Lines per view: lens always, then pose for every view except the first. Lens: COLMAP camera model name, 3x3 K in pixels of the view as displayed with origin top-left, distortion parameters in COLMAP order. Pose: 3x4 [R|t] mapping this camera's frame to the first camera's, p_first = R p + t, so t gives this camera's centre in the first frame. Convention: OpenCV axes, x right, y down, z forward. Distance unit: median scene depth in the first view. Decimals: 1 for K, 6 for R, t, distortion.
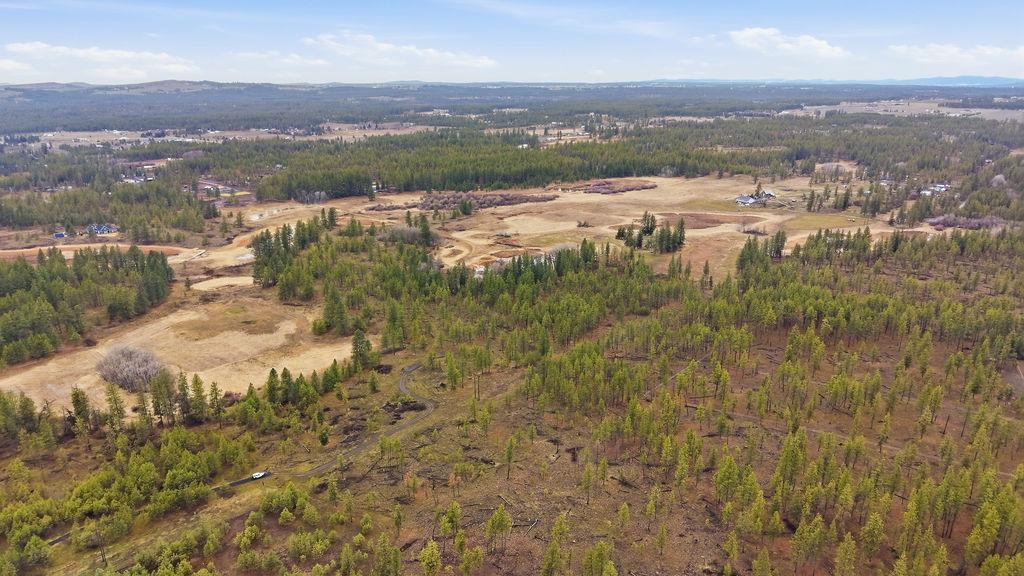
lens RADIAL K [[681.6, 0, 512.0], [0, 681.6, 288.0], [0, 0, 1]] dist [0.014288, -0.017051]
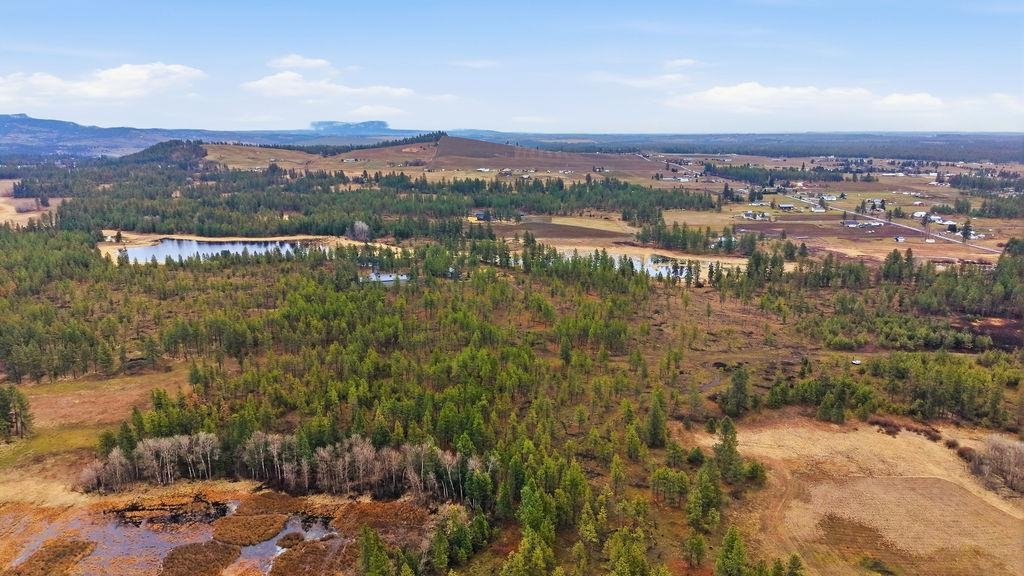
lens RADIAL K [[681.6, 0, 512.0], [0, 681.6, 288.0], [0, 0, 1]] dist [0.014288, -0.017051]
pose [[-0.695541, -0.153930, 0.701803, -0.307729], [0.209736, 0.890737, 0.403234, -0.223984], [-0.687192, 0.427660, -0.587260, 0.822245]]
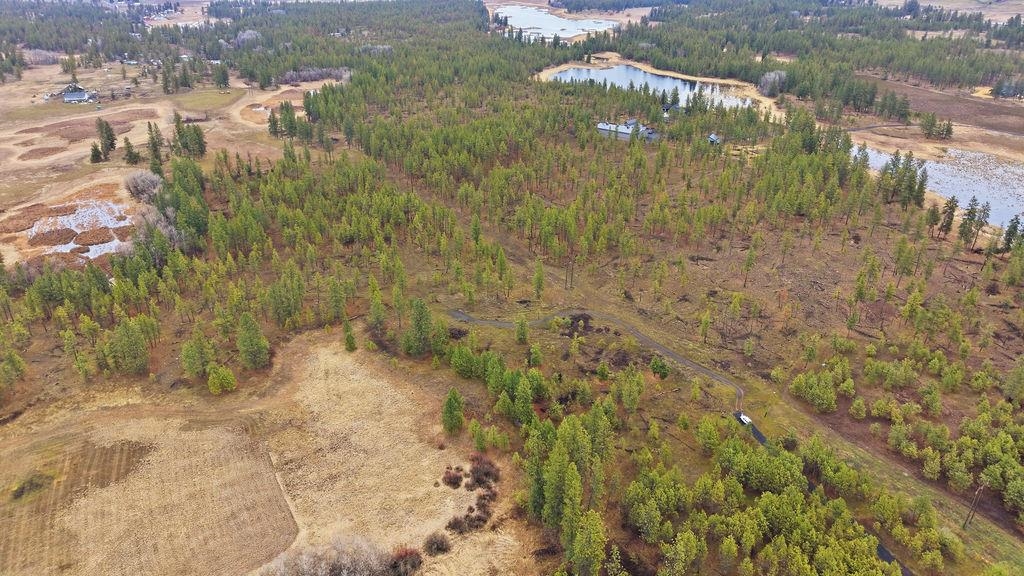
lens RADIAL K [[681.6, 0, 512.0], [0, 681.6, 288.0], [0, 0, 1]] dist [0.014288, -0.017051]
pose [[0.249210, -0.411908, 0.876485, -0.375607], [0.275024, 0.897879, 0.343765, -0.072539], [-0.928578, 0.155385, 0.337045, 0.338872]]
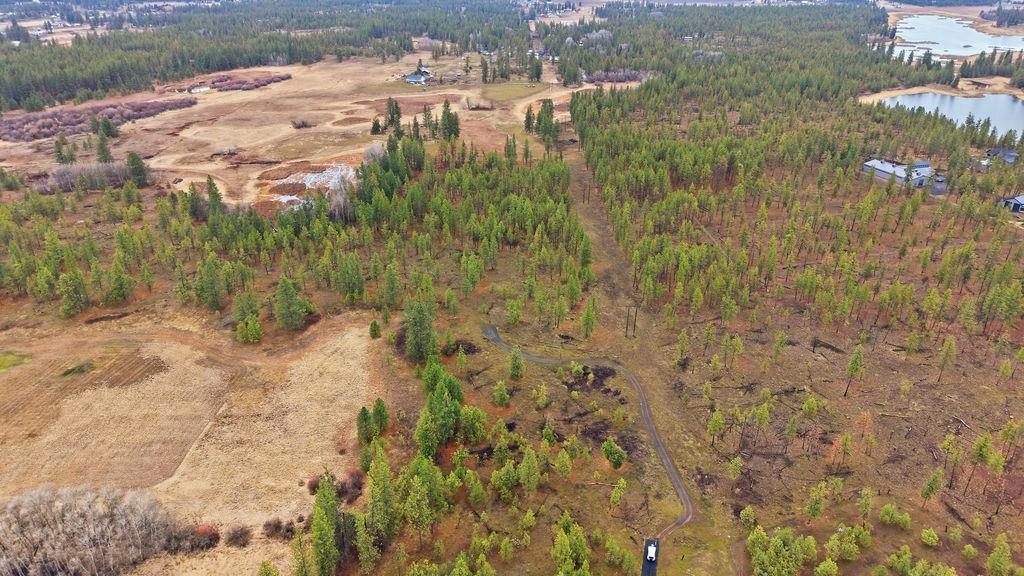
lens RADIAL K [[681.6, 0, 512.0], [0, 681.6, 288.0], [0, 0, 1]] dist [0.014288, -0.017051]
pose [[0.724879, -0.289007, 0.625321, -0.272578], [0.192837, 0.956578, 0.218567, -0.037679], [-0.661336, -0.037850, 0.749134, 0.224560]]
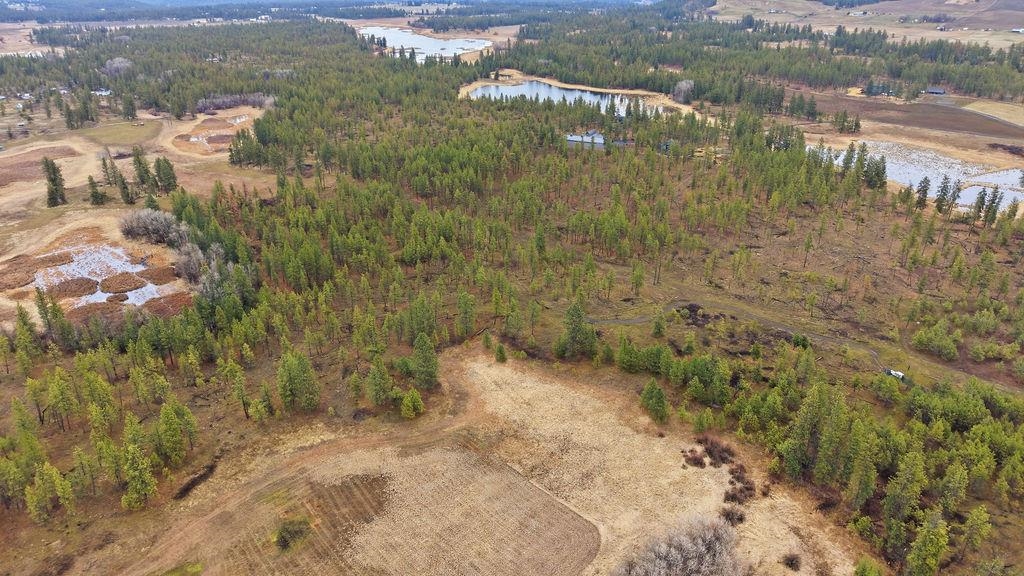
lens RADIAL K [[681.6, 0, 512.0], [0, 681.6, 288.0], [0, 0, 1]] dist [0.014288, -0.017051]
pose [[0.019664, -0.402790, 0.915081, -0.409901], [0.290513, 0.878070, 0.380257, -0.111637], [-0.956669, 0.258366, 0.134282, 0.470838]]
